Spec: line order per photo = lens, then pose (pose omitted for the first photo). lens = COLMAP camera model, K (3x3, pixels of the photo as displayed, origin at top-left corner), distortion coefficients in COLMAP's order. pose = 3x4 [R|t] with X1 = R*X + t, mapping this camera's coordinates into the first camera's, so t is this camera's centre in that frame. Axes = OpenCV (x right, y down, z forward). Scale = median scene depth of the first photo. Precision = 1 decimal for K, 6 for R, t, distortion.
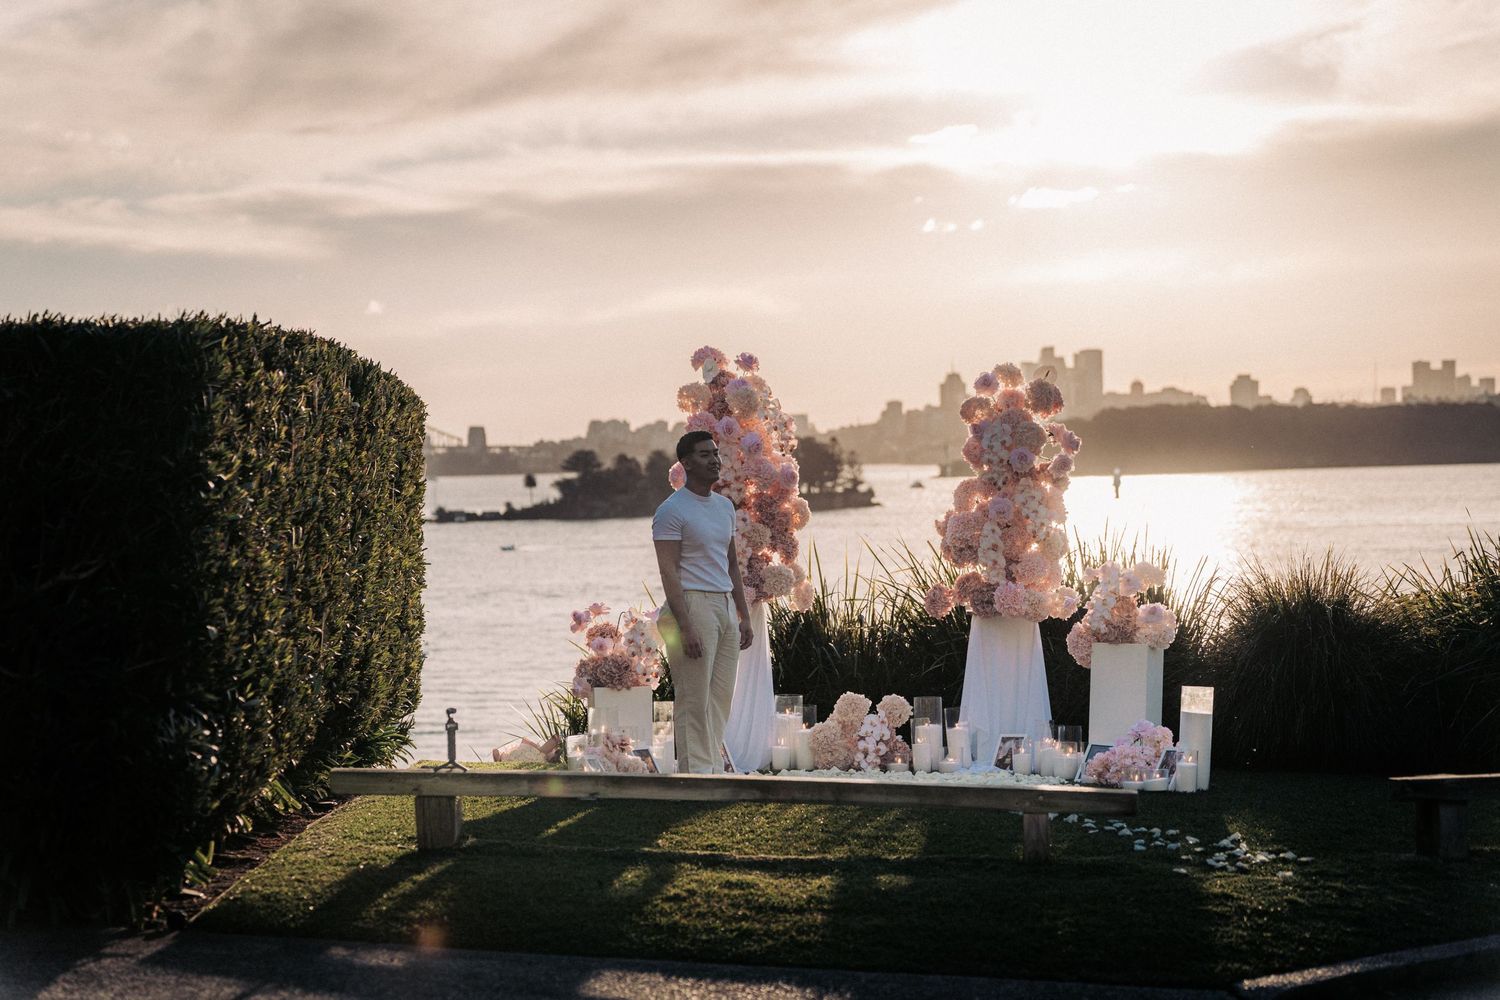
lens RADIAL K [[3110.3, 0, 761.3], [0, 3110.3, 505.0], [0, 0, 1]] dist [0.172901, 0.000000]
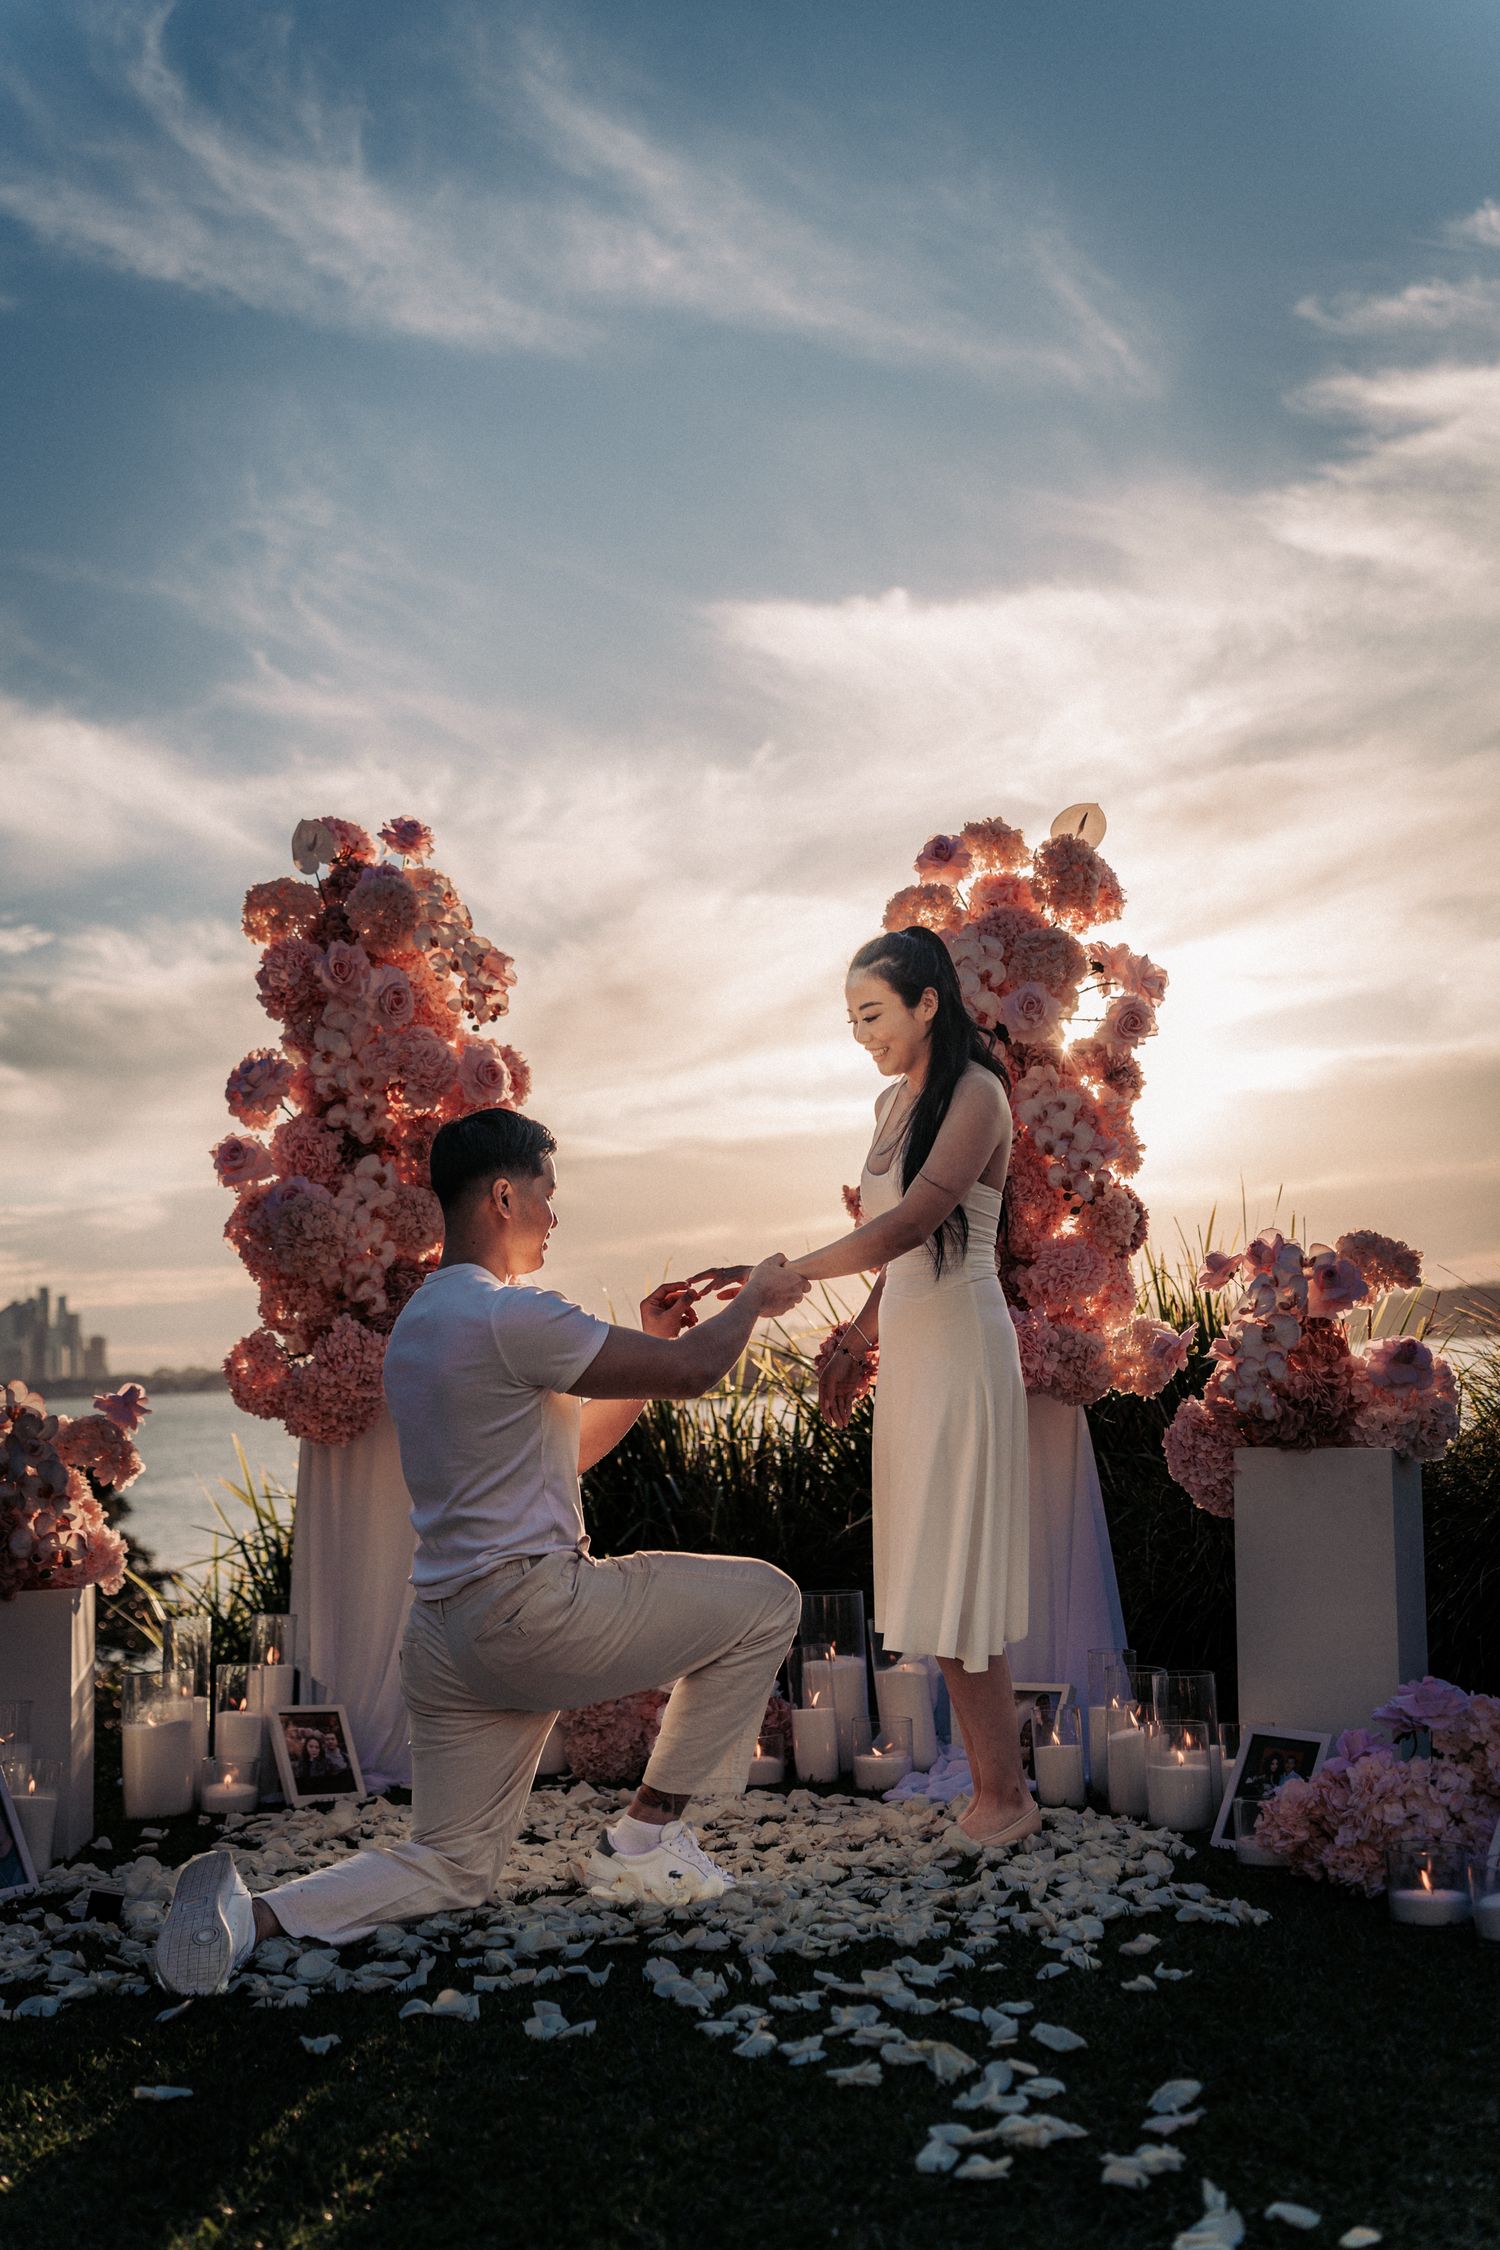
lens RADIAL K [[2290.5, 0, 737.9], [0, 2290.5, 1108.1], [0, 0, 1]] dist [0.006245, 0.000000]
pose [[0.998455, -0.028201, -0.047886, 0.058099], [0.022206, 0.992354, -0.121411, 0.034106], [0.050944, 0.120160, 0.991447, 0.686474]]
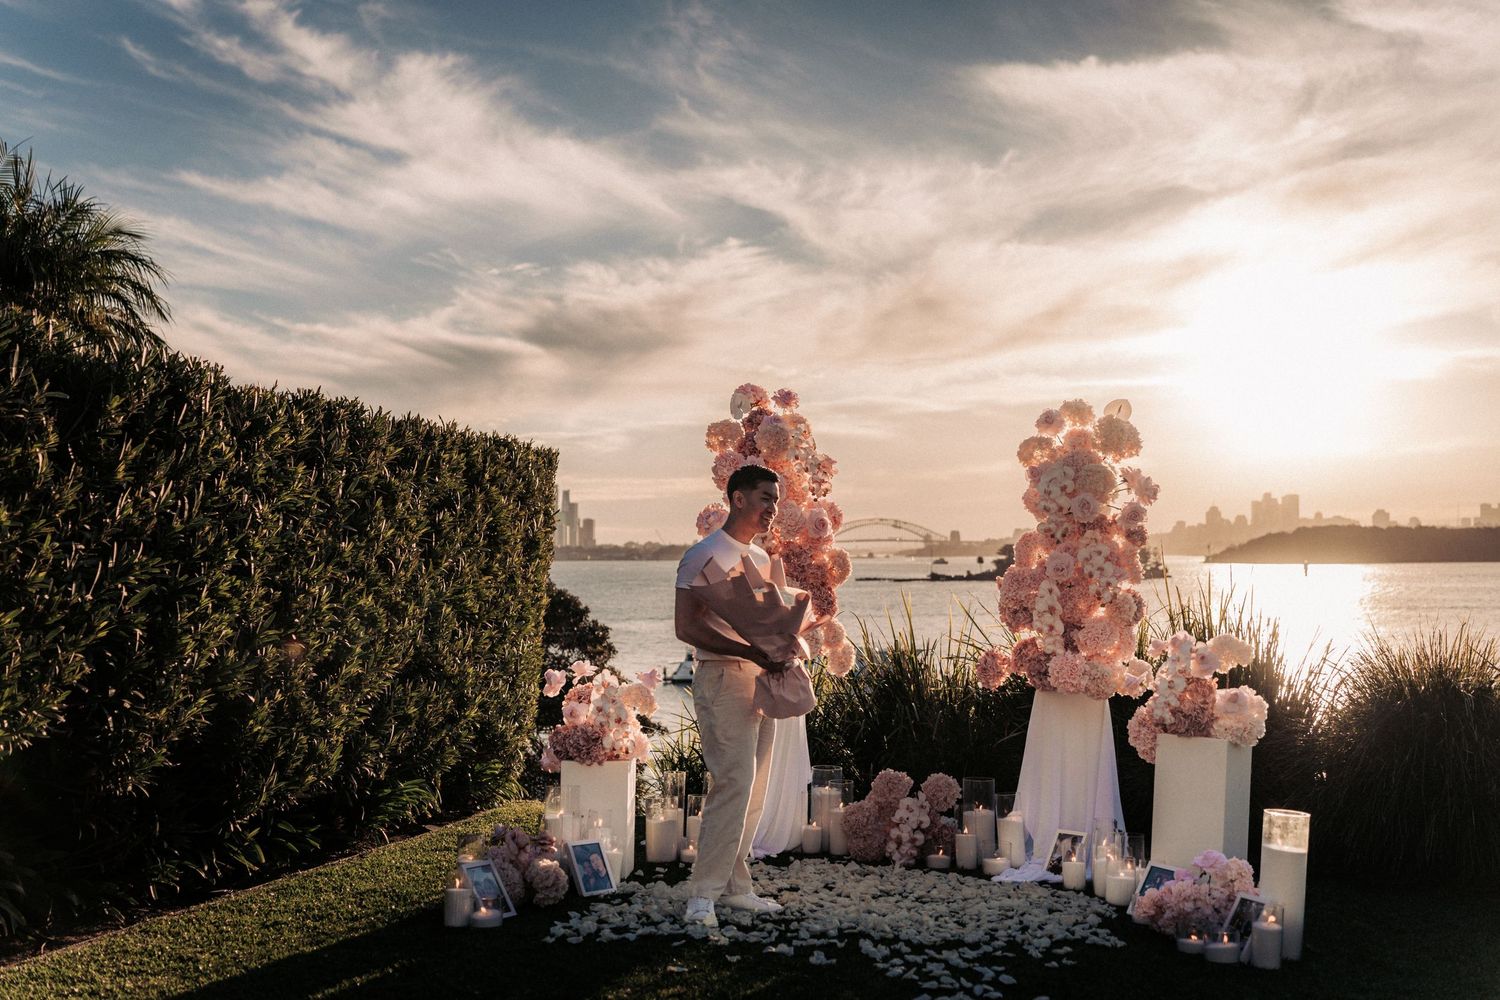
lens RADIAL K [[1600.9, 0, 759.9], [0, 1600.9, 502.5], [0, 0, 1]] dist [0.029814, 0.000000]
pose [[0.976792, 0.013309, -0.213777, 0.089462], [-0.022504, 0.998920, -0.040638, 0.003710], [0.213006, 0.044506, 0.976037, 0.546574]]
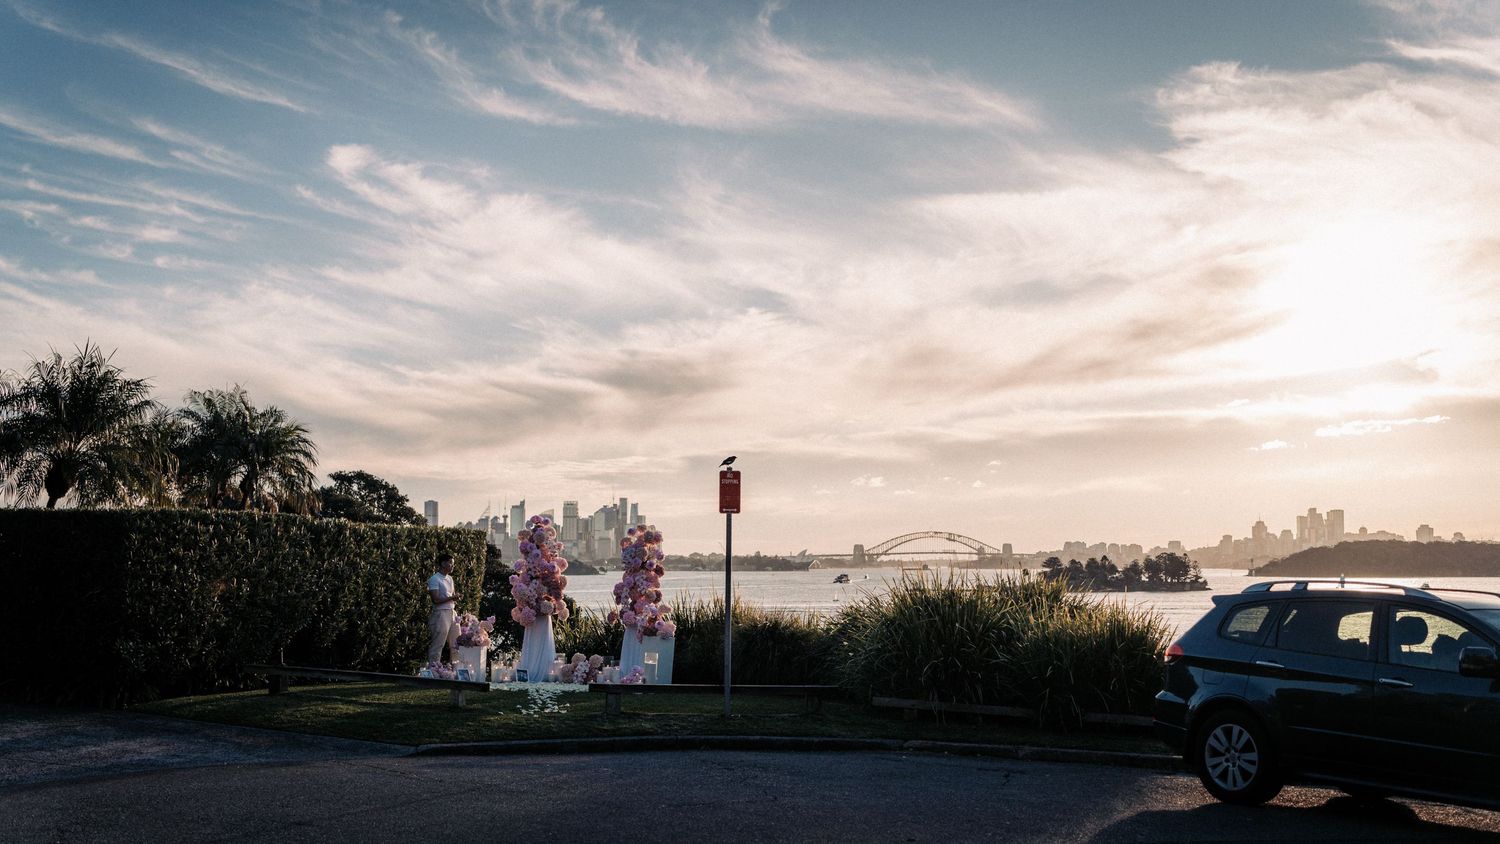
lens RADIAL K [[1509.3, 0, 764.2], [0, 1509.3, 460.3], [0, 0, 1]] dist [0.016052, 0.000000]
pose [[0.969101, 0.007282, -0.246556, 0.480833], [-0.027055, 0.996671, -0.076904, -0.005611], [0.245175, 0.081198, 0.966072, -0.166250]]
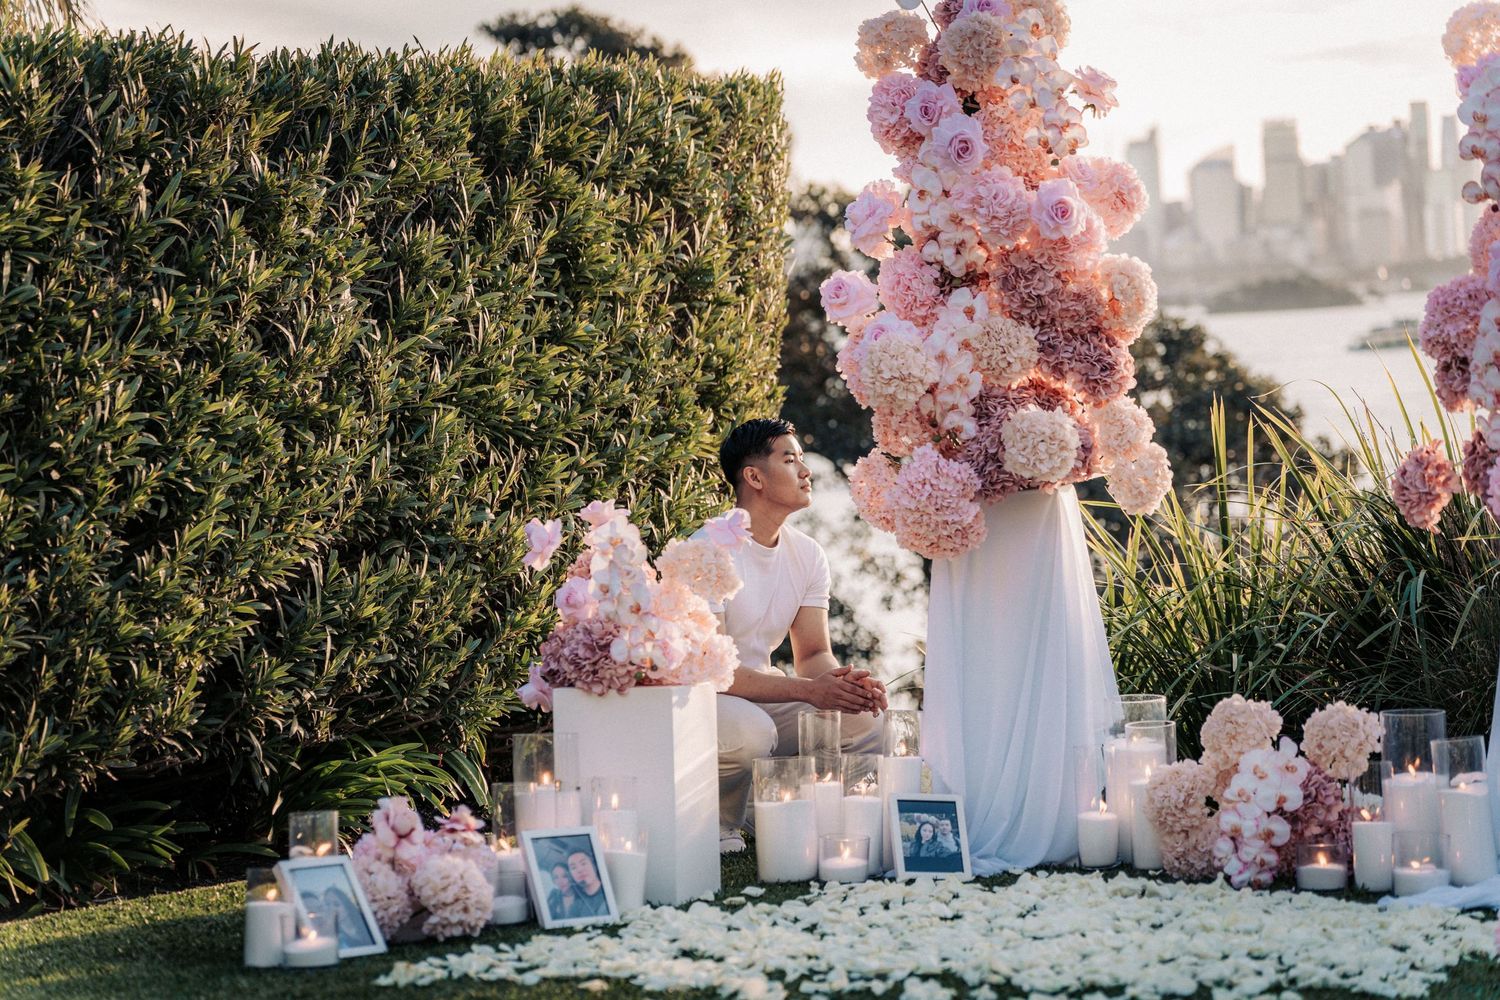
lens RADIAL K [[3997.0, 0, 748.6], [0, 3997.0, 463.3], [0, 0, 1]] dist [0.055522, 0.000000]
pose [[0.872673, -0.008569, -0.488229, 0.245911], [0.029847, 0.998913, 0.035816, 0.005044], [0.487392, -0.045828, 0.871980, 0.478221]]
